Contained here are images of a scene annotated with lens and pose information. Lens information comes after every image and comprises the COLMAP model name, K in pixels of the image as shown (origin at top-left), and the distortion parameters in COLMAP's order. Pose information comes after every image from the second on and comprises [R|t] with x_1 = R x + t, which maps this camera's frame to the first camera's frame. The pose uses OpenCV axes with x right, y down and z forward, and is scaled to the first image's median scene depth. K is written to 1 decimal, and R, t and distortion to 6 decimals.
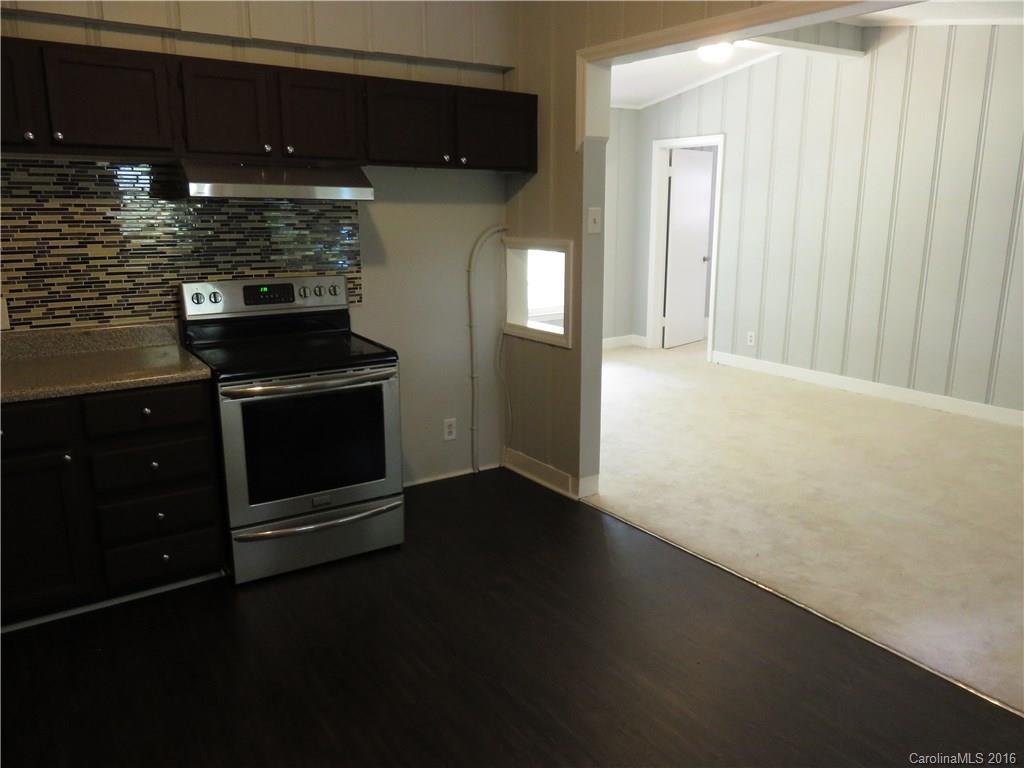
lens RADIAL K [[772.1, 0, 512.0], [0, 772.1, 384.0], [0, 0, 1]] dist [0.001554, -0.001162]
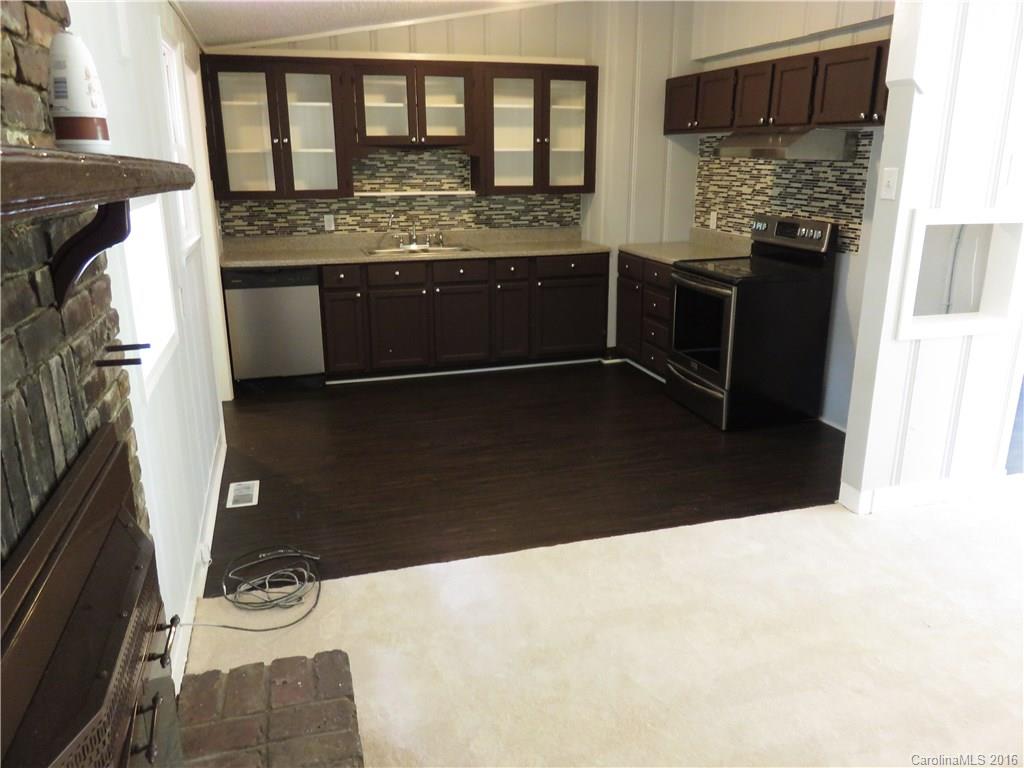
lens RADIAL K [[772.1, 0, 512.0], [0, 772.1, 384.0], [0, 0, 1]] dist [0.001554, -0.001162]
pose [[-0.309328, 0.268117, -0.912376, 1.140087], [-0.215386, 0.914744, 0.341836, -0.230868], [0.926243, 0.302253, -0.225207, 0.961367]]
